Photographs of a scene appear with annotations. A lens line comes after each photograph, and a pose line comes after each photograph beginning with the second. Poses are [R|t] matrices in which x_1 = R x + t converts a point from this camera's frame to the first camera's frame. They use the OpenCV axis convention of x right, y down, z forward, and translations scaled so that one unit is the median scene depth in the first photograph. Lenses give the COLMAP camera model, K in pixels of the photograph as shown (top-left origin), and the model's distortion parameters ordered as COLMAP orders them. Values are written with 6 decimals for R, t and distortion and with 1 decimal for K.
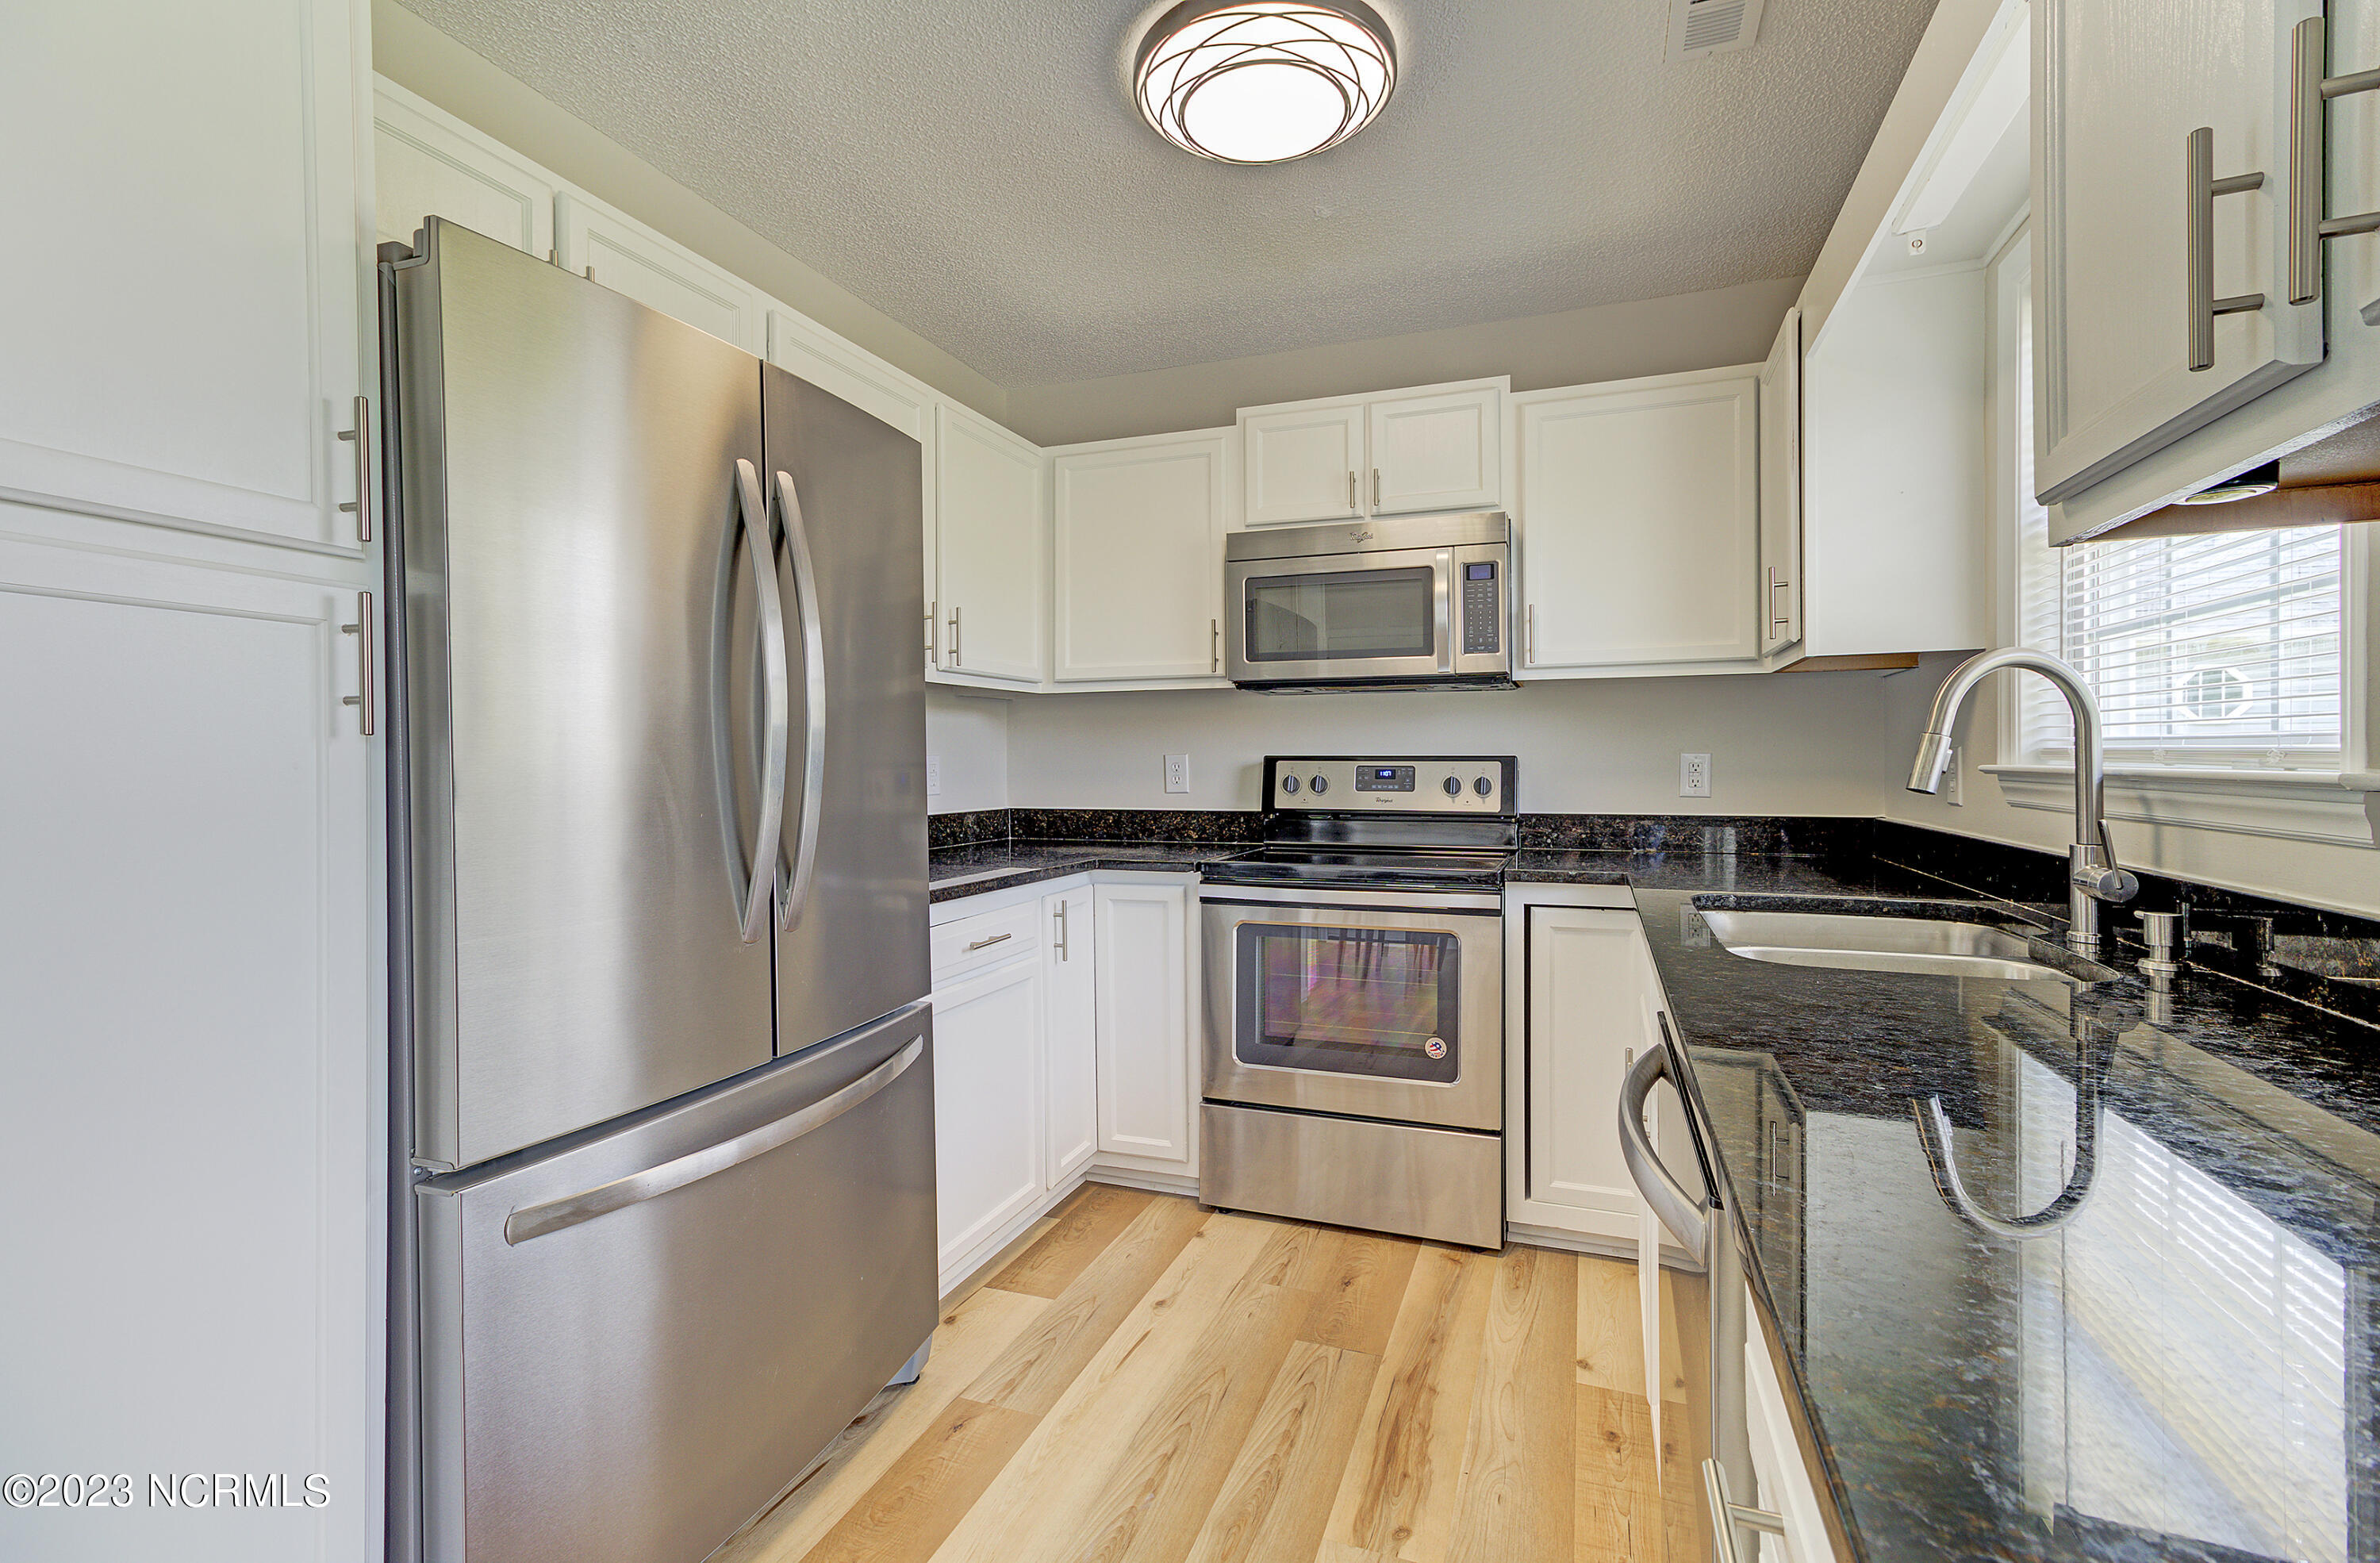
lens RADIAL K [[1074.9, 0, 1185.2], [0, 1074.9, 752.0], [0, 0, 1]] dist [0.016626, 0.001707]
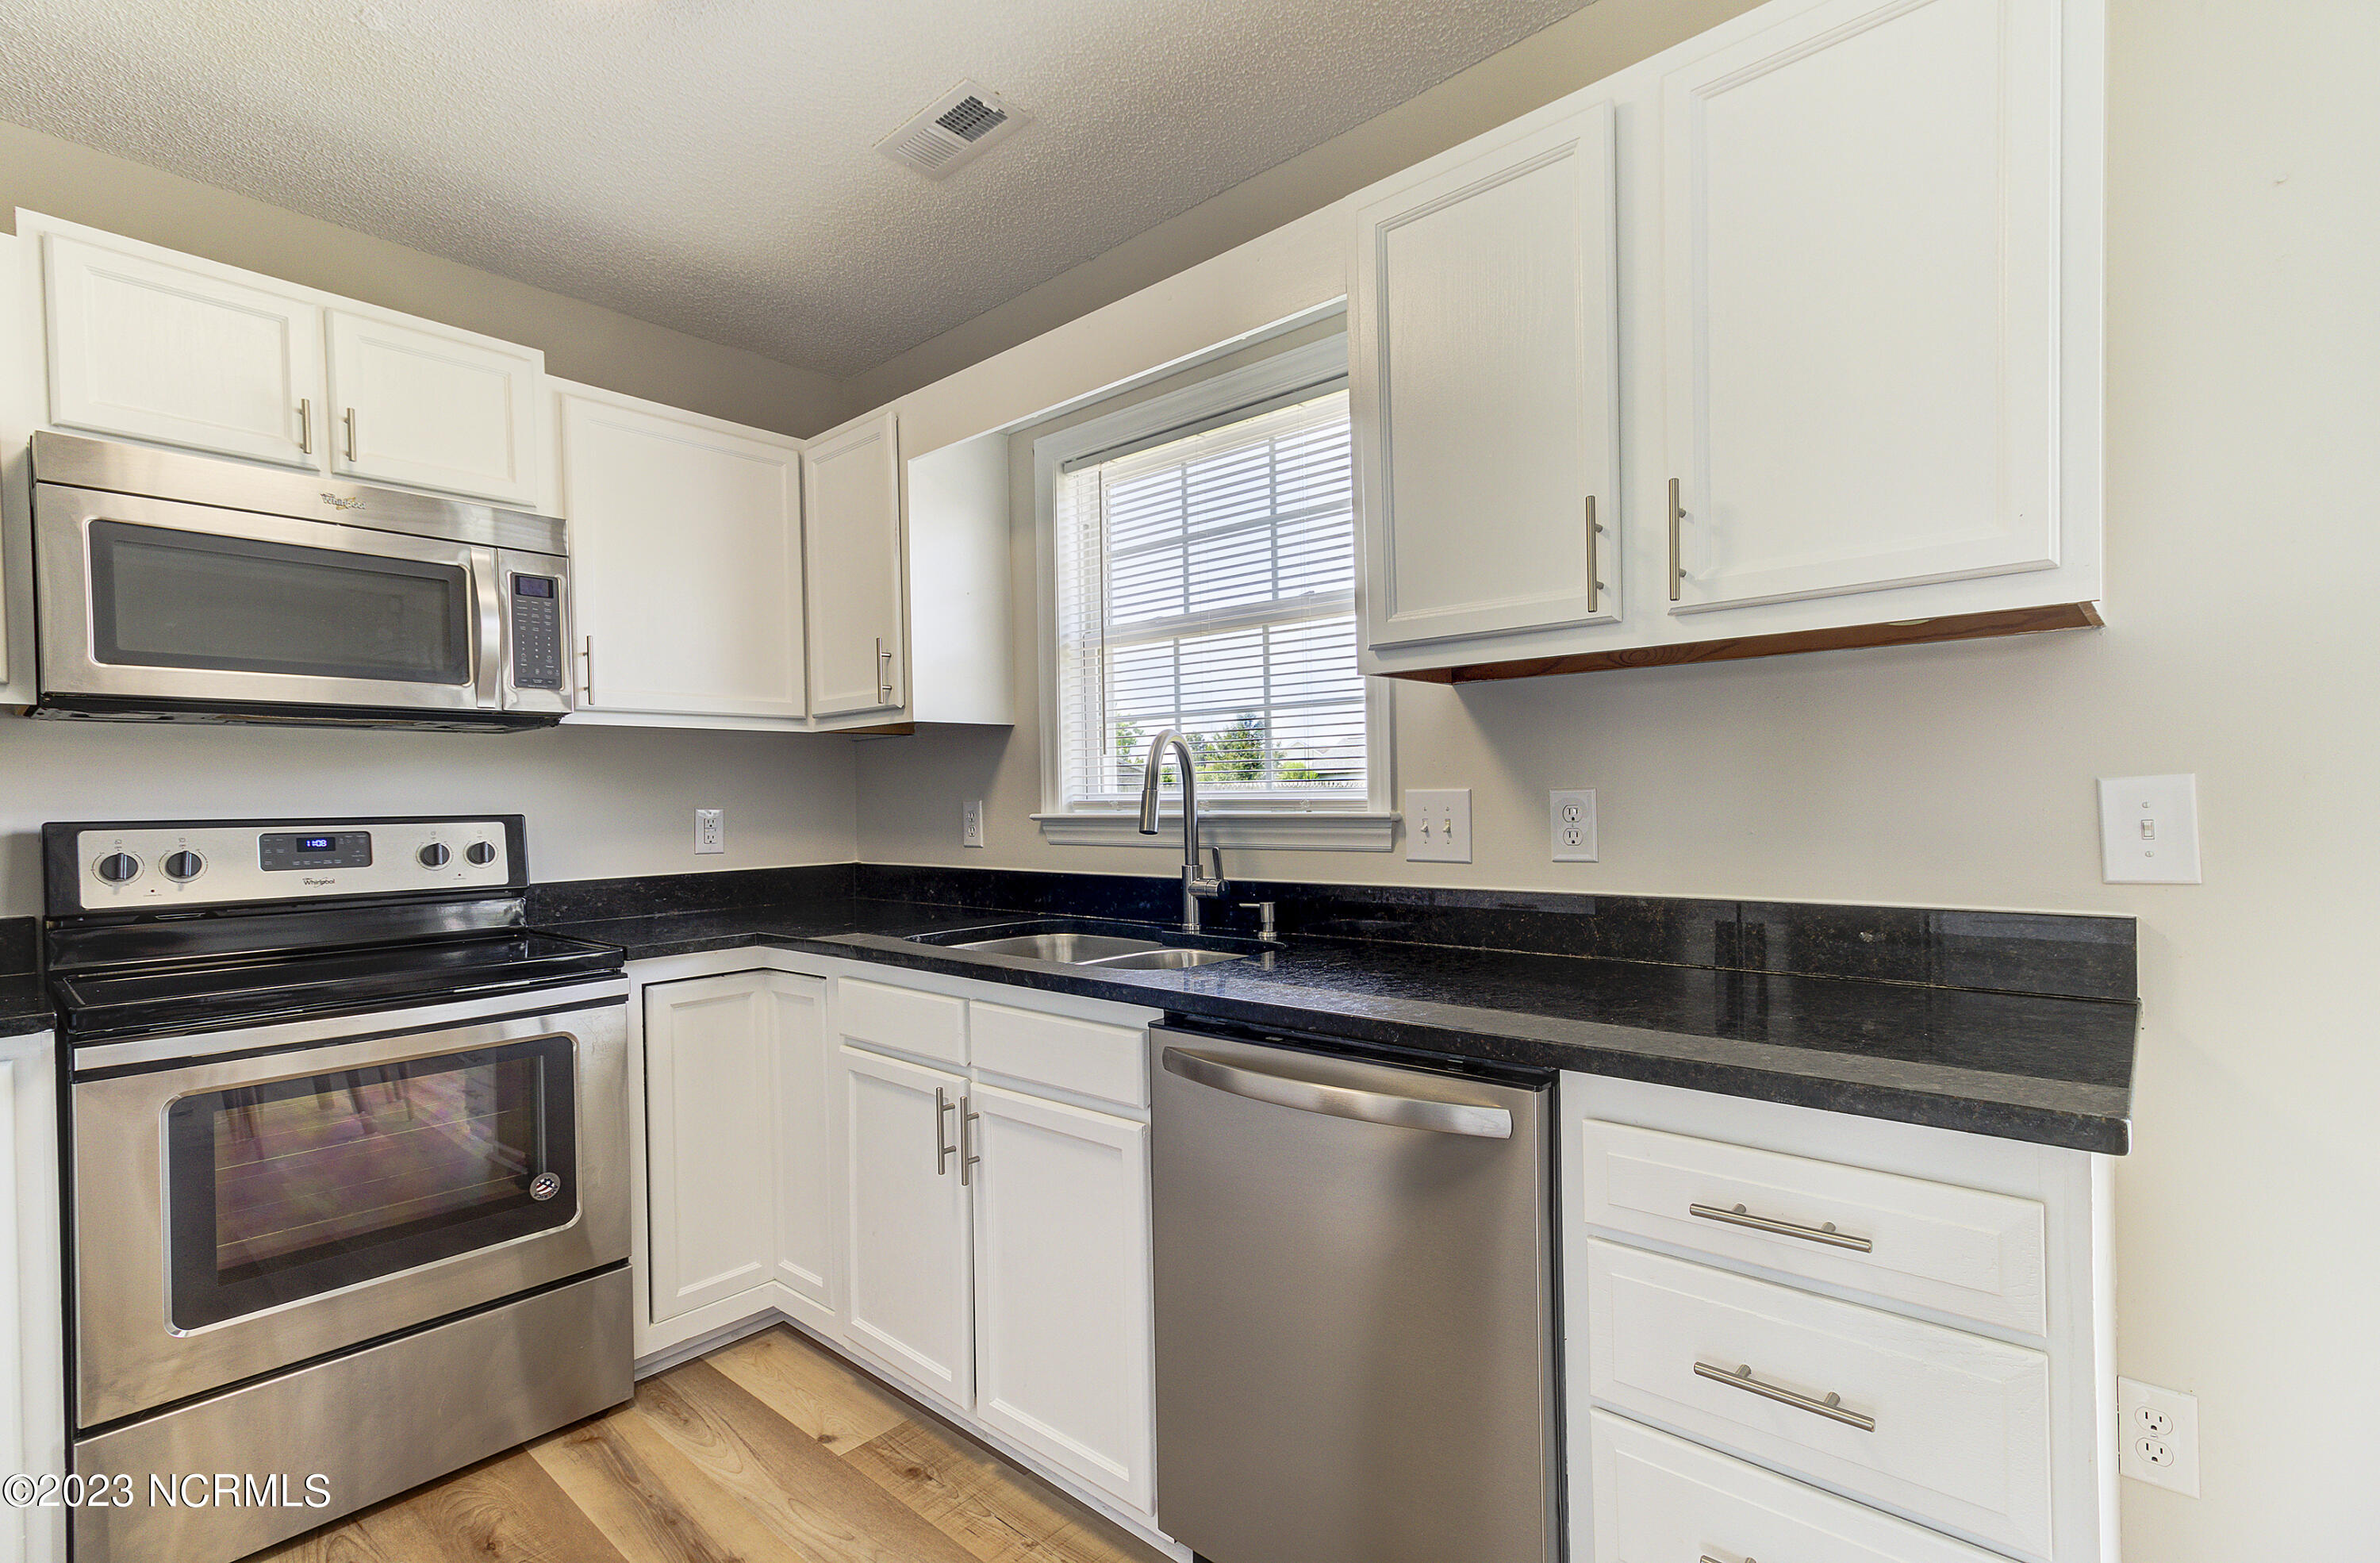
lens RADIAL K [[1074.9, 0, 1208.7], [0, 1074.9, 800.5], [0, 0, 1]] dist [0.016626, 0.001707]
pose [[0.358020, -0.004463, 0.933703, -0.303931], [0.010349, 0.999946, 0.000811, -0.002480], [-0.933657, 0.009373, 0.358047, 0.241033]]
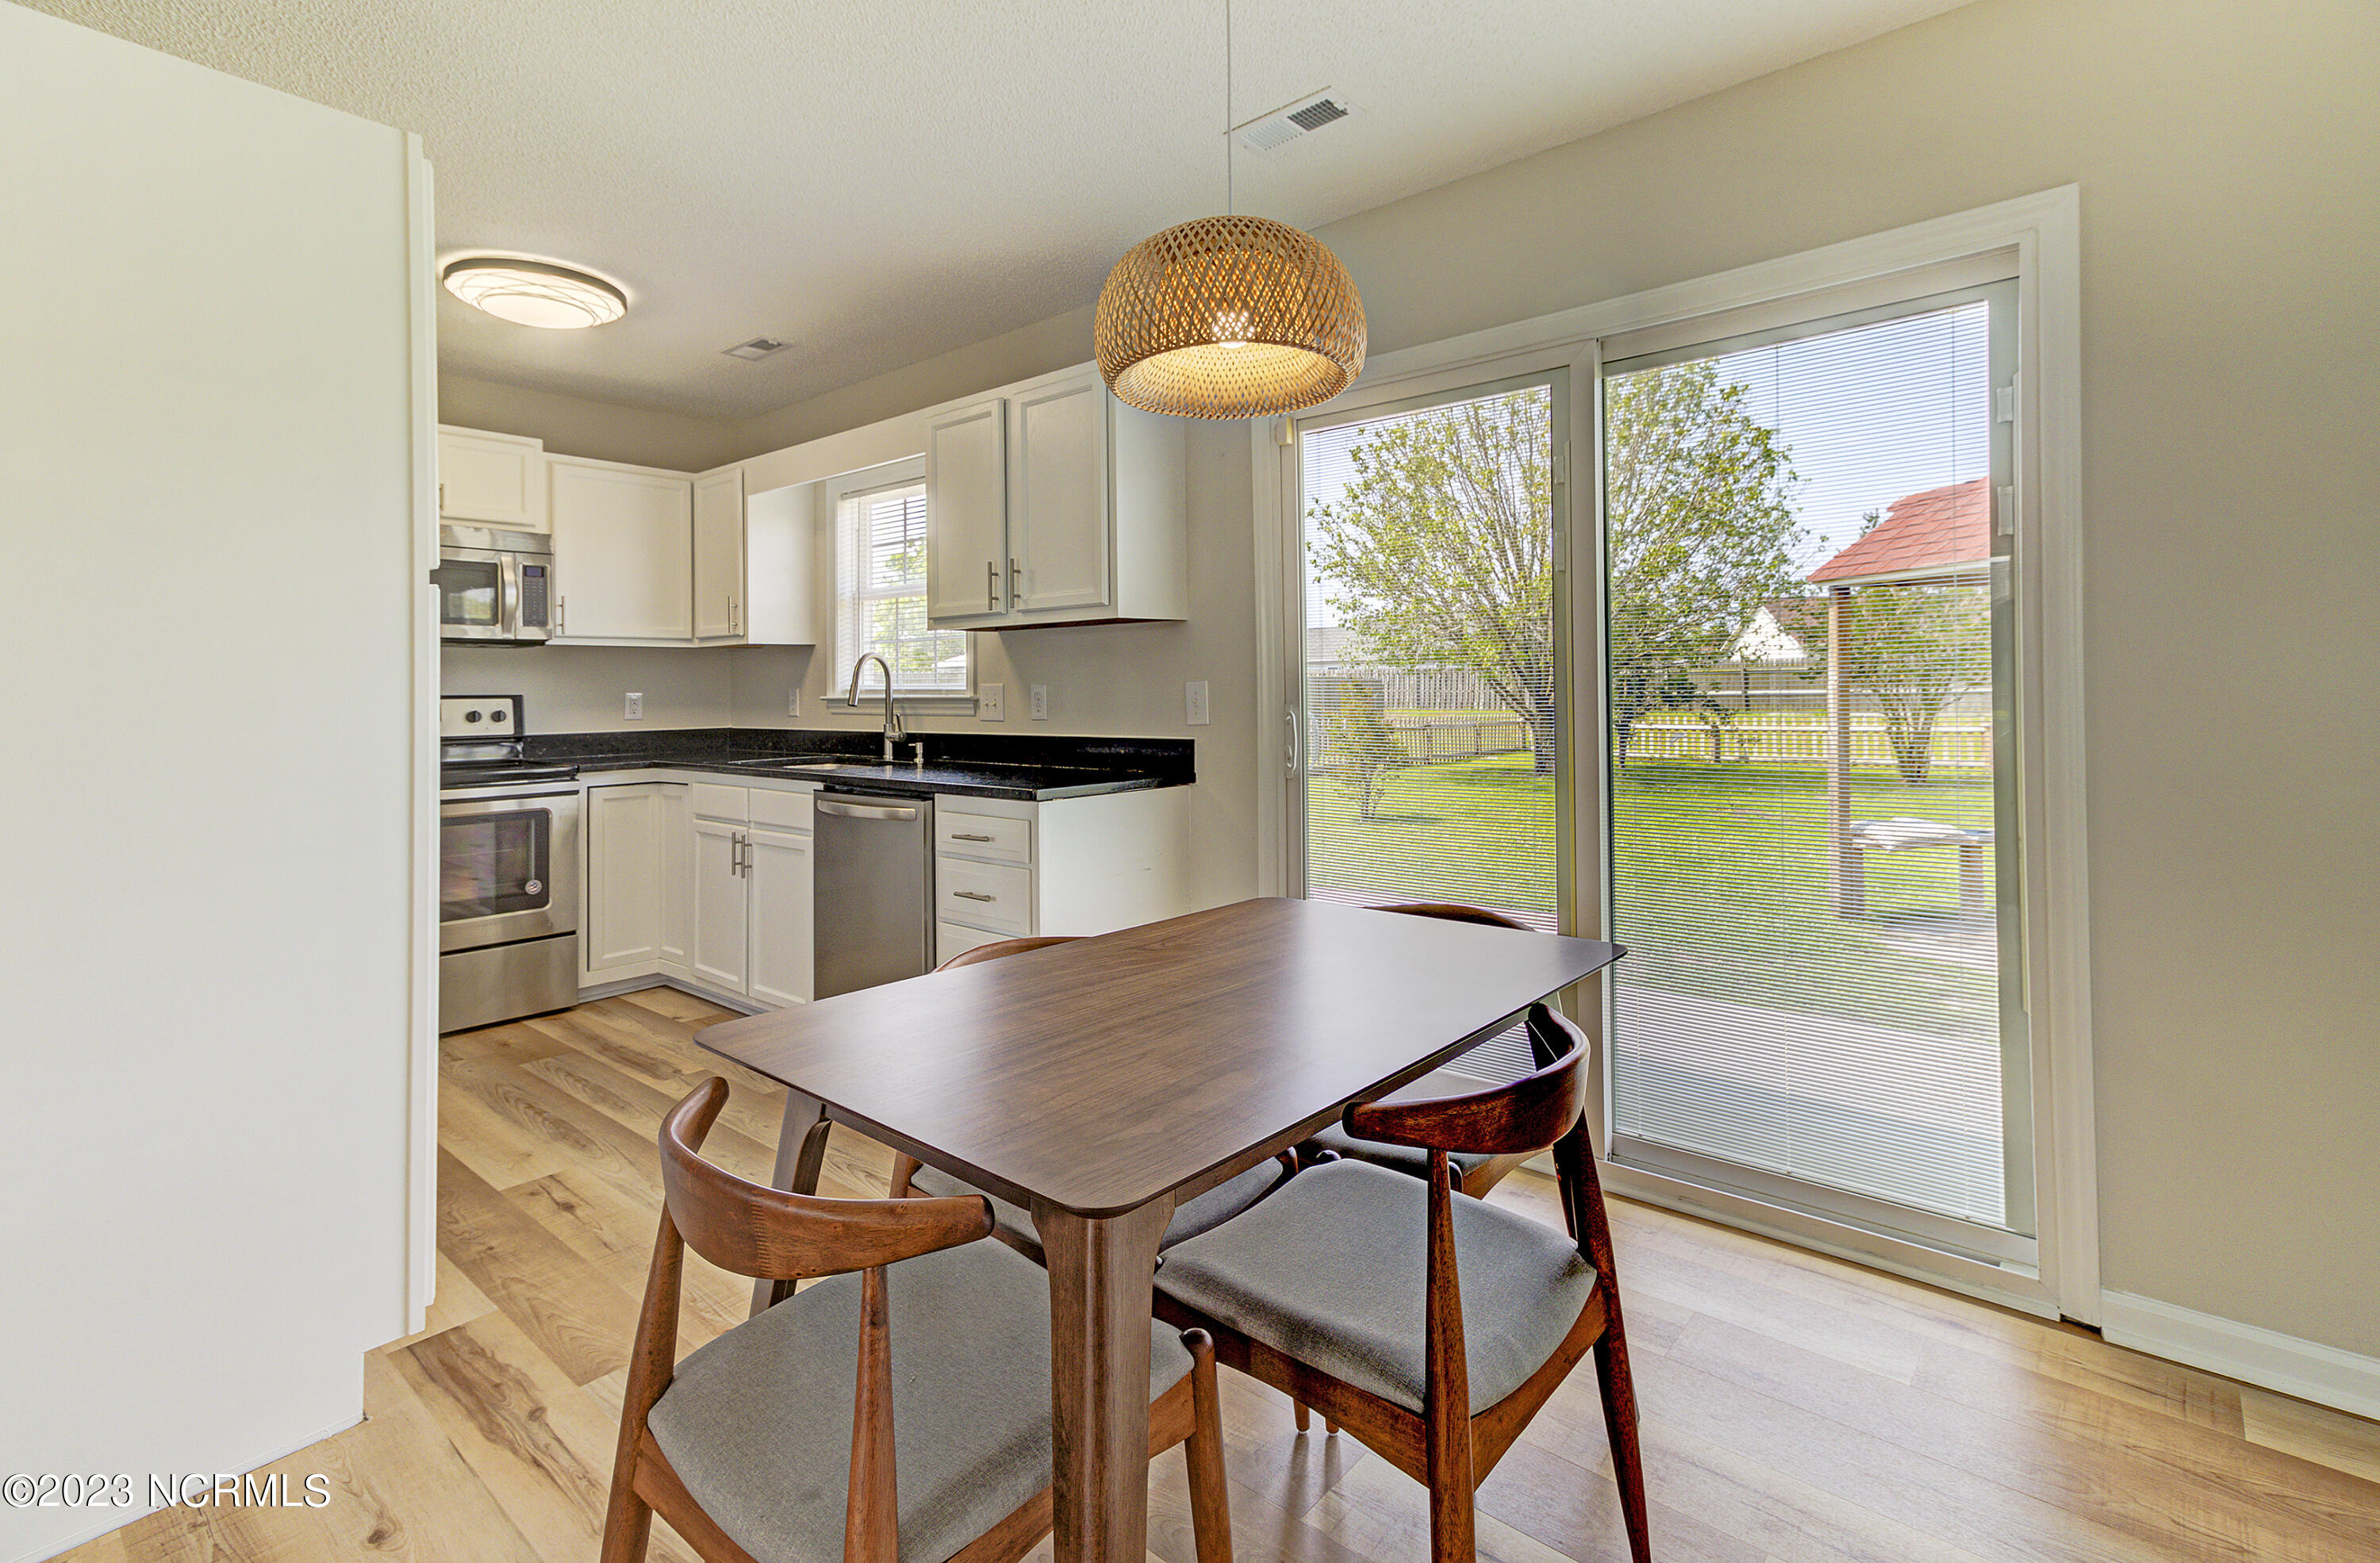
lens RADIAL K [[1074.9, 0, 1195.4], [0, 1074.9, 662.3], [0, 0, 1]] dist [0.016626, 0.001707]
pose [[0.349232, 0.024815, 0.936708, -0.809942], [0.003326, 0.999610, -0.027721, 0.003222], [-0.937031, 0.012797, 0.349013, -0.381214]]
